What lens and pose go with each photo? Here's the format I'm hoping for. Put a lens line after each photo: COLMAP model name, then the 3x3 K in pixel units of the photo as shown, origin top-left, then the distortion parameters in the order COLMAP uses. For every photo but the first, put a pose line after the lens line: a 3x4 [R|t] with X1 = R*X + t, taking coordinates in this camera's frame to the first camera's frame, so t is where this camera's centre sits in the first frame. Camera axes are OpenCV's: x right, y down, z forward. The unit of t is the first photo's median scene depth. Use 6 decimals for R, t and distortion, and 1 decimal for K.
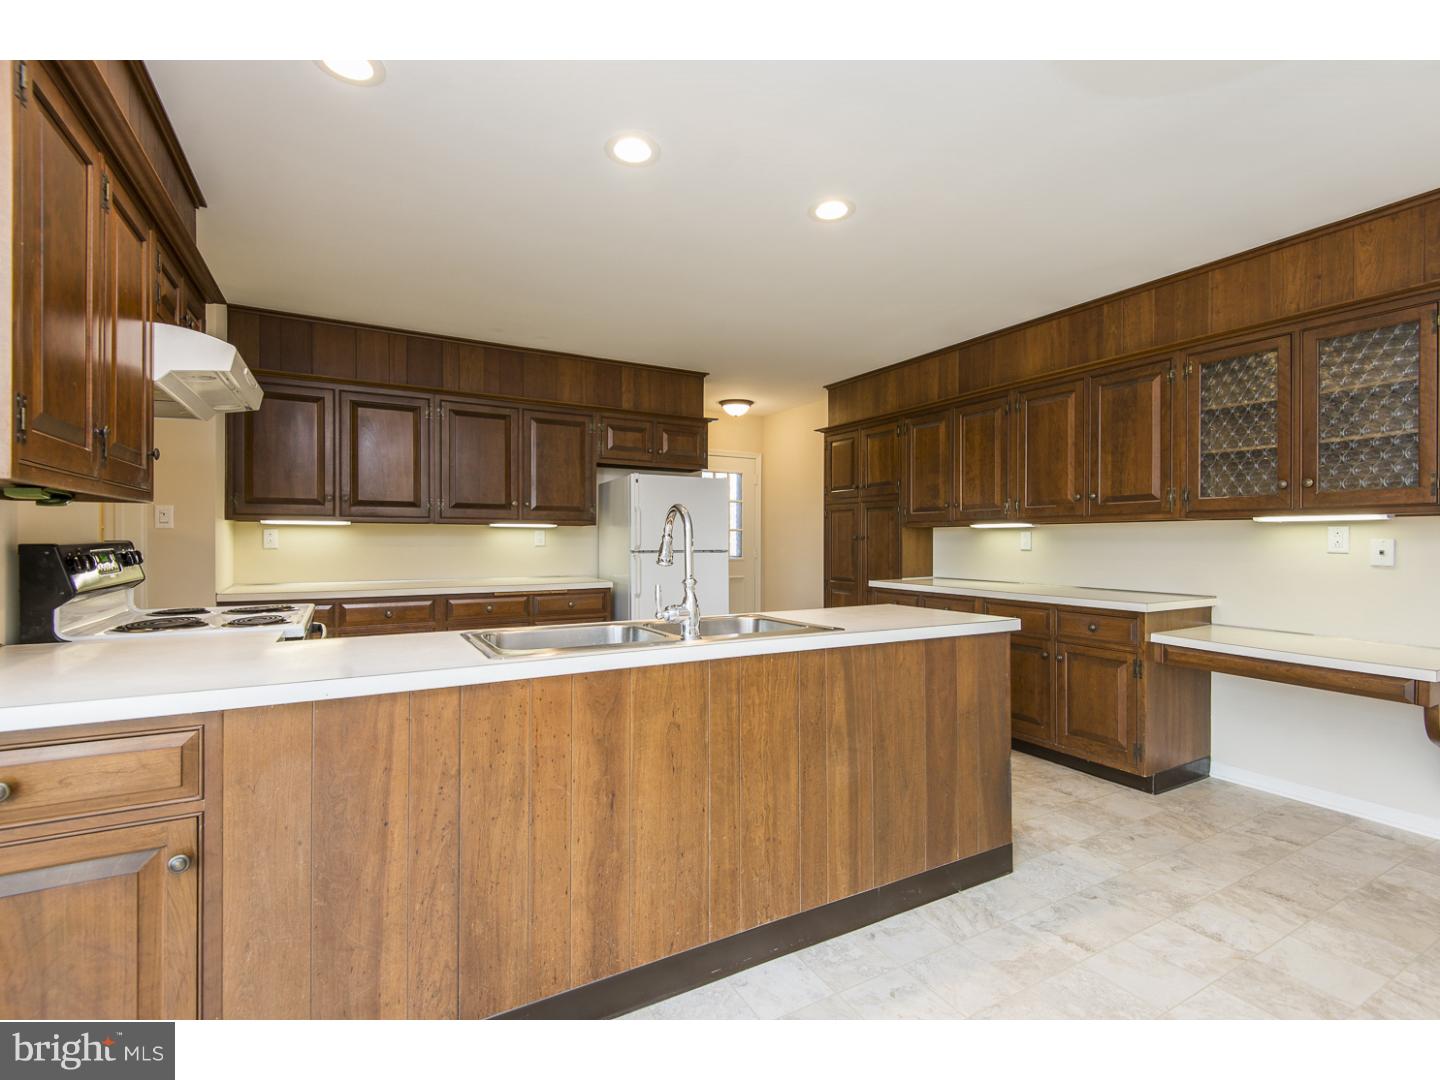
lens RADIAL K [[659.0, 0, 721.0], [0, 659.0, 535.4], [0, 0, 1]] dist [0.024158, -0.003652]
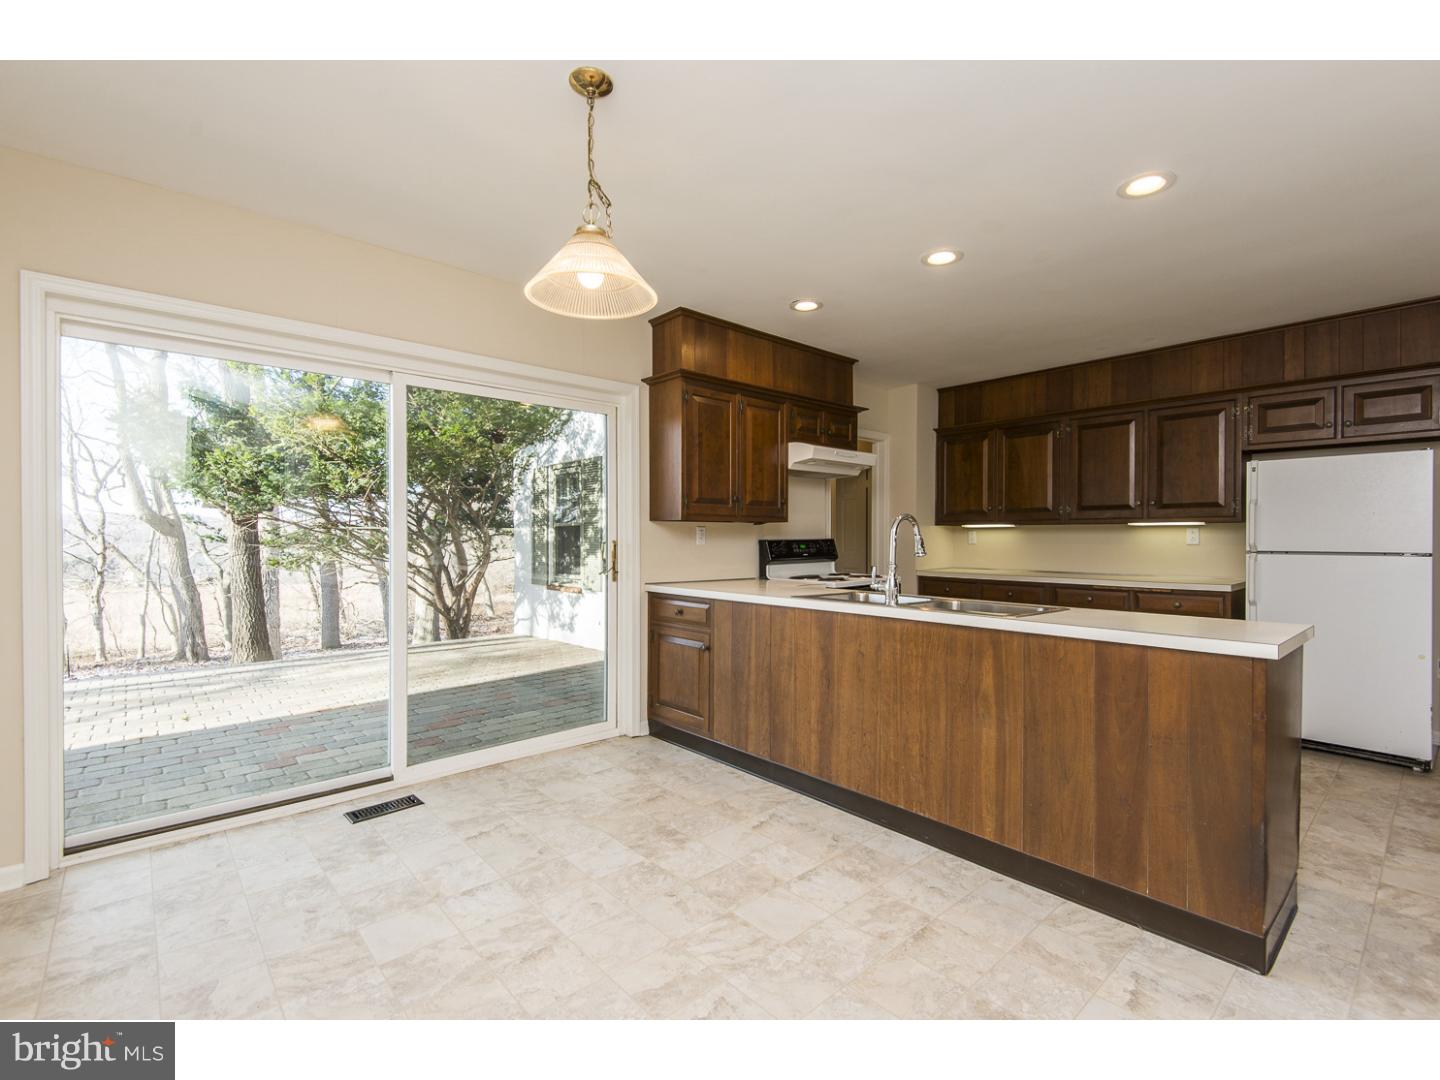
lens RADIAL K [[659.0, 0, 715.5], [0, 659.0, 540.1], [0, 0, 1]] dist [0.024158, -0.003652]
pose [[0.211917, 0.004551, -0.977277, 1.314705], [0.004234, 0.999975, 0.005574, 0.001937], [0.977279, -0.005319, 0.211892, 0.289179]]
